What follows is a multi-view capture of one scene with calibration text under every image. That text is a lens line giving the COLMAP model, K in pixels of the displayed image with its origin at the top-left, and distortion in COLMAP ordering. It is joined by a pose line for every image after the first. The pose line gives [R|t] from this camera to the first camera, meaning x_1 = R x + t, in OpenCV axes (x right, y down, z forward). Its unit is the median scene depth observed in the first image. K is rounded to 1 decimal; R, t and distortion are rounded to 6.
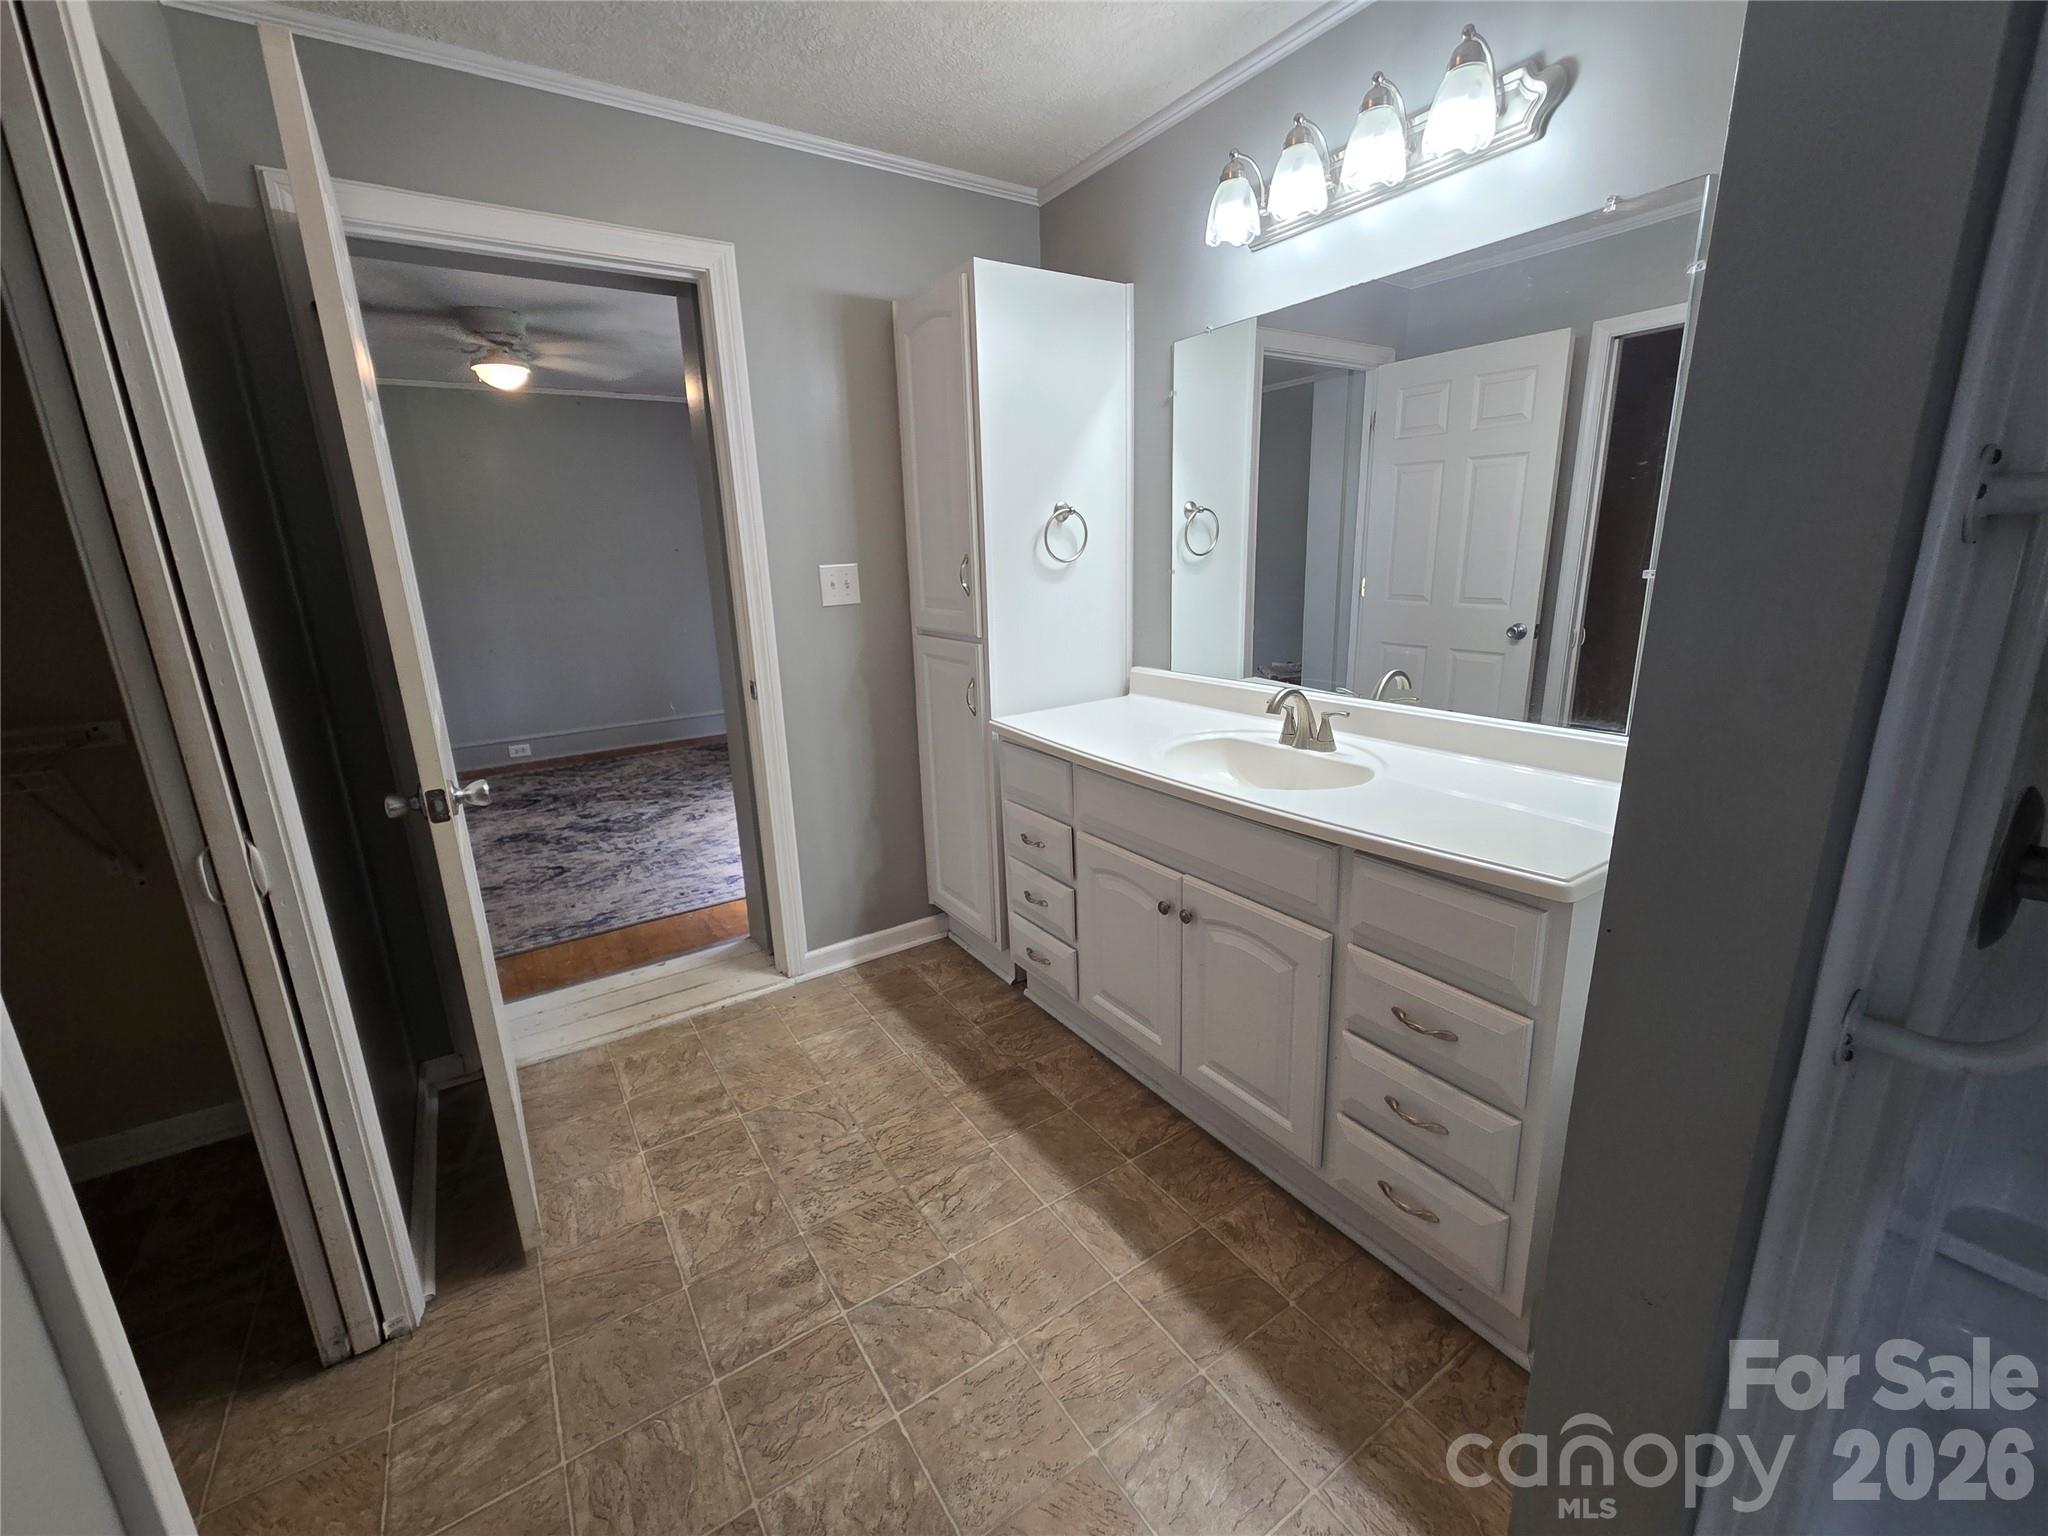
lens RADIAL K [[853.8, 0, 1029.0], [0, 853.8, 763.6], [0, 0, 1]] dist [0.000682, 0.000185]
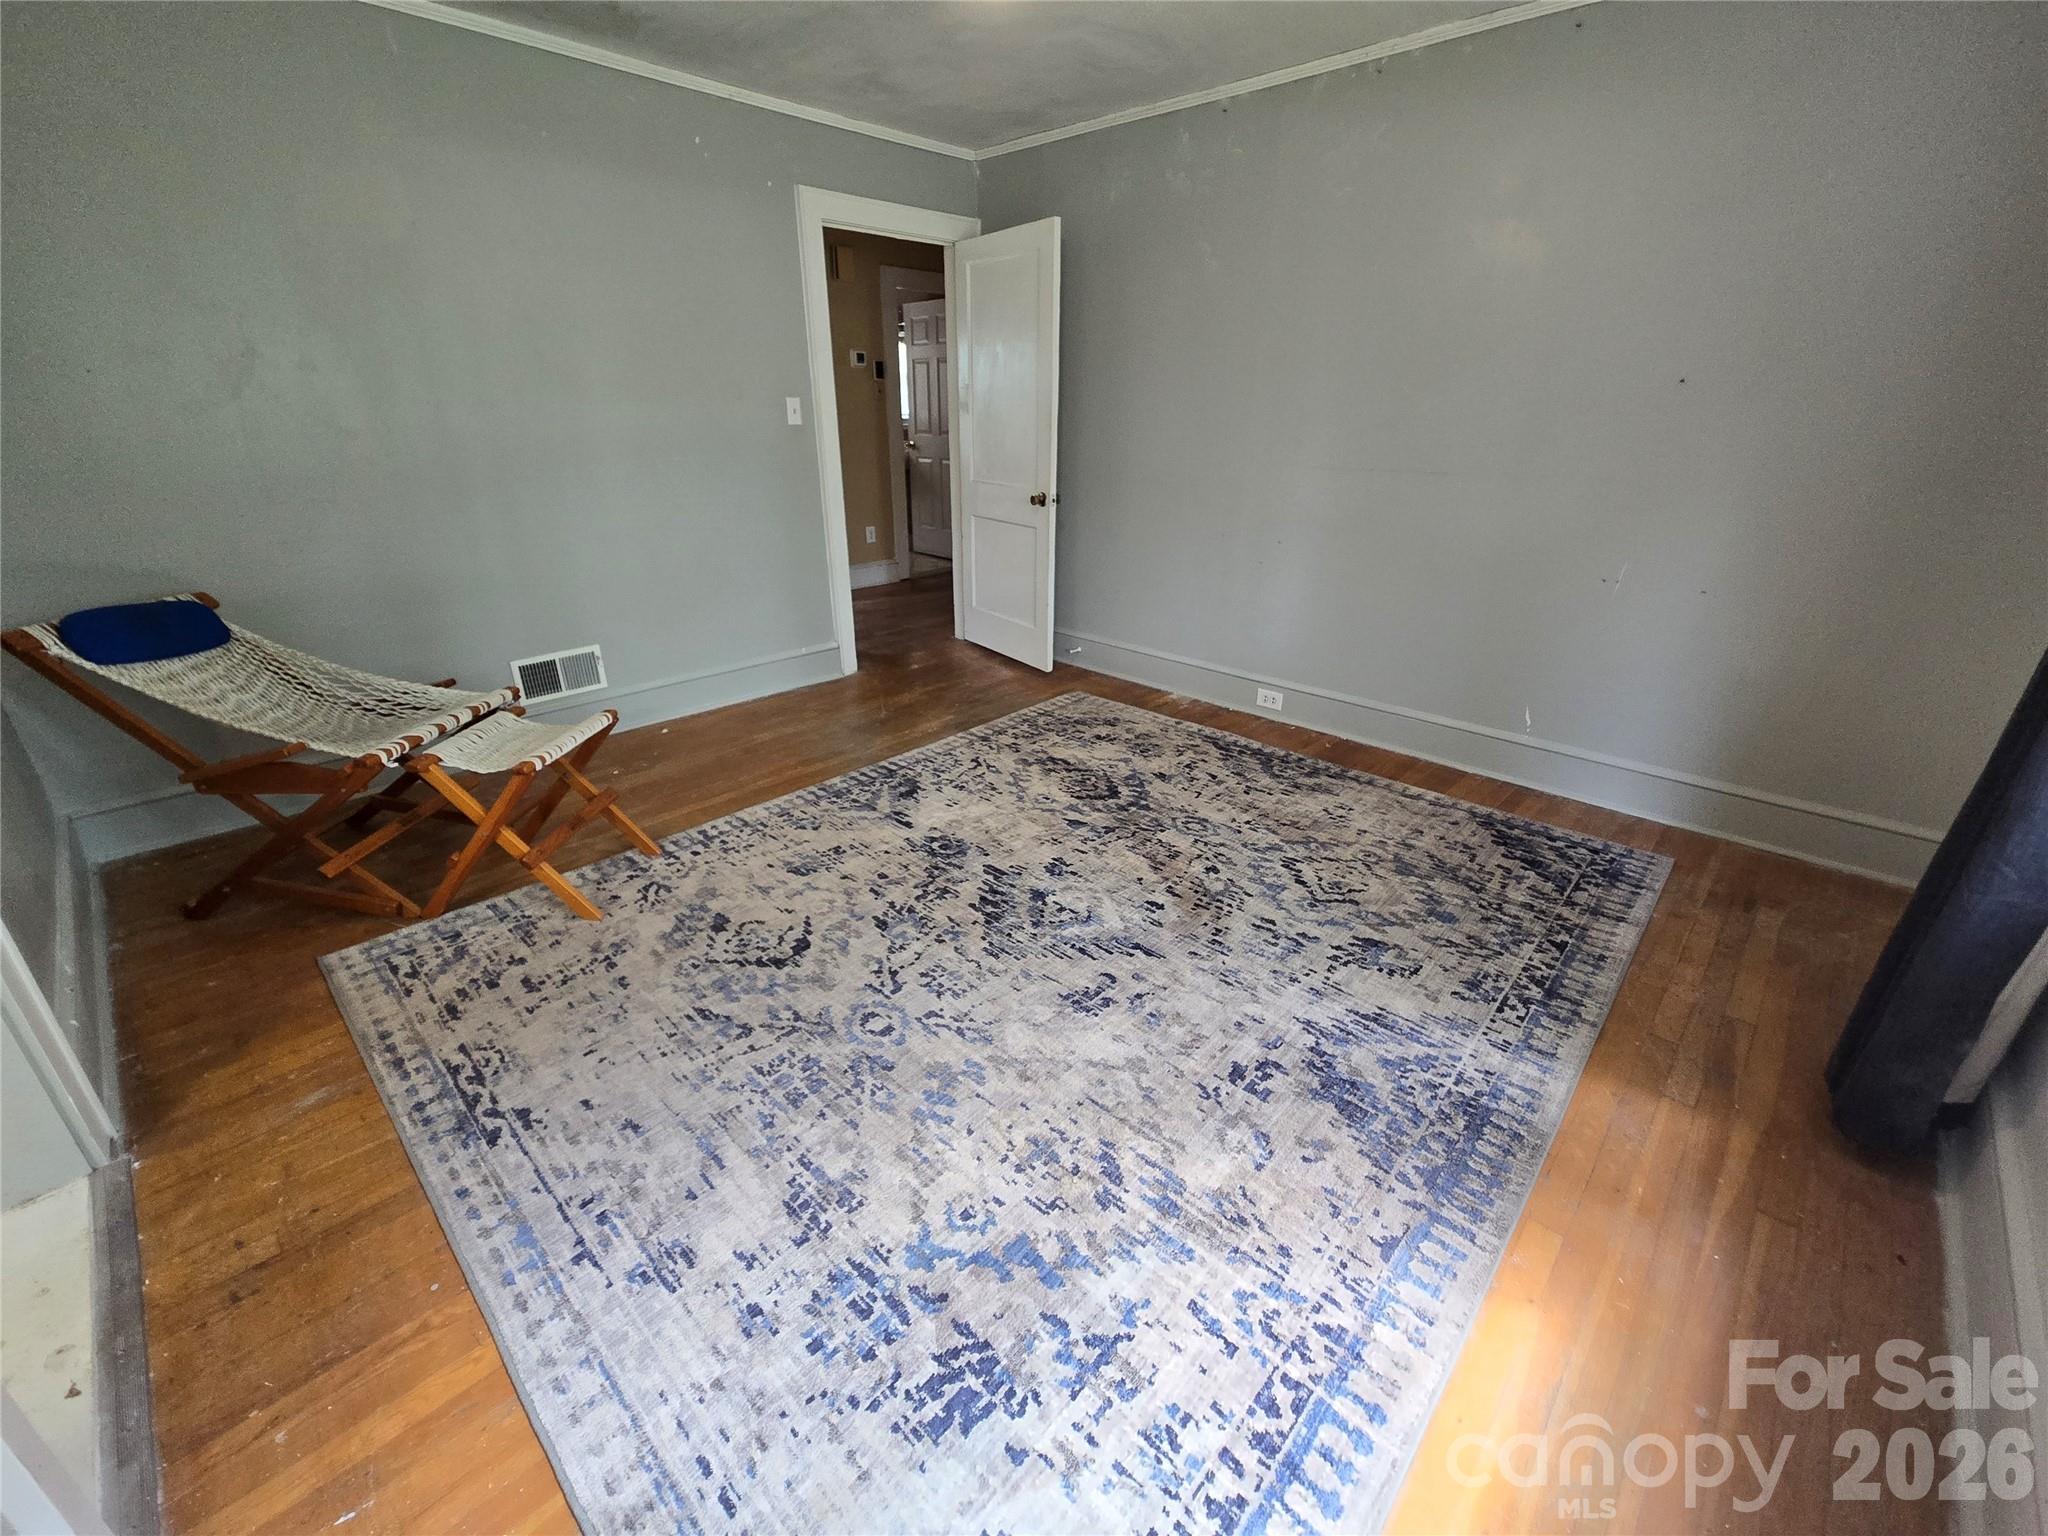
lens RADIAL K [[853.8, 0, 1023.7], [0, 853.8, 761.2], [0, 0, 1]] dist [0.000682, 0.000185]
pose [[0.227085, 0.413177, -0.881883, -0.057075], [-0.259593, 0.898458, 0.354098, -0.225529], [0.938639, 0.148521, 0.311284, 0.903262]]
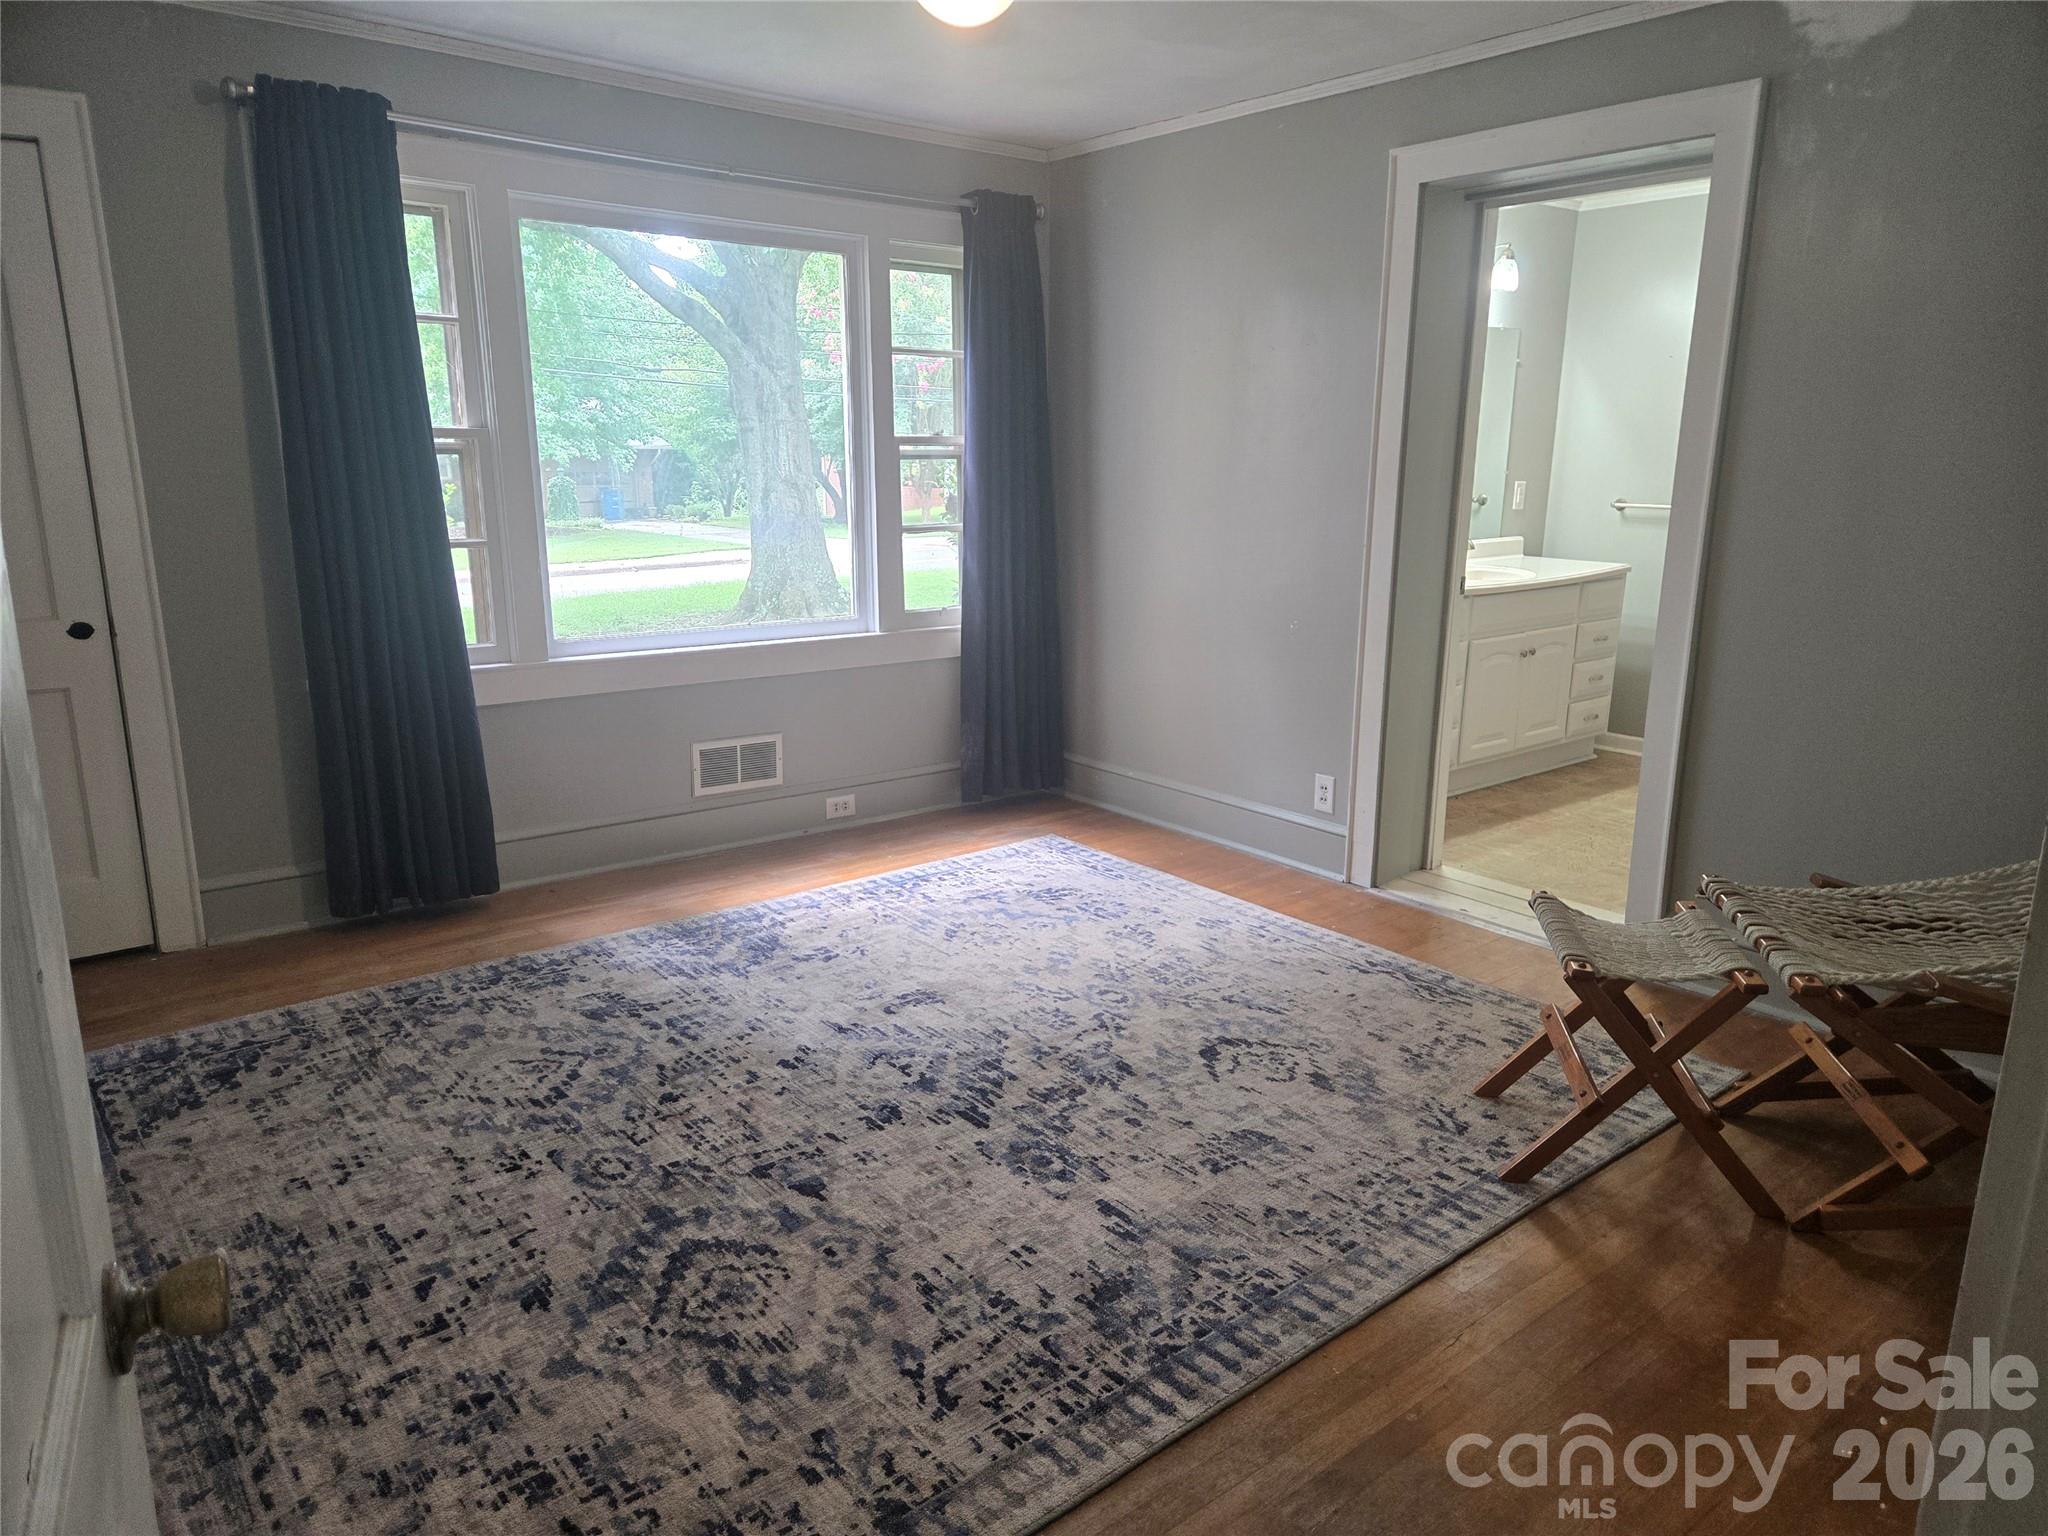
lens RADIAL K [[1368.1, 0, 1024.2], [0, 1368.1, 771.4], [0, 0, 1]] dist [0.051252, -0.009442]
pose [[-0.100346, -0.199282, 0.974791, -1.265031], [0.246687, 0.944161, 0.218414, -0.239360], [-0.963886, 0.262386, -0.045582, 1.055437]]
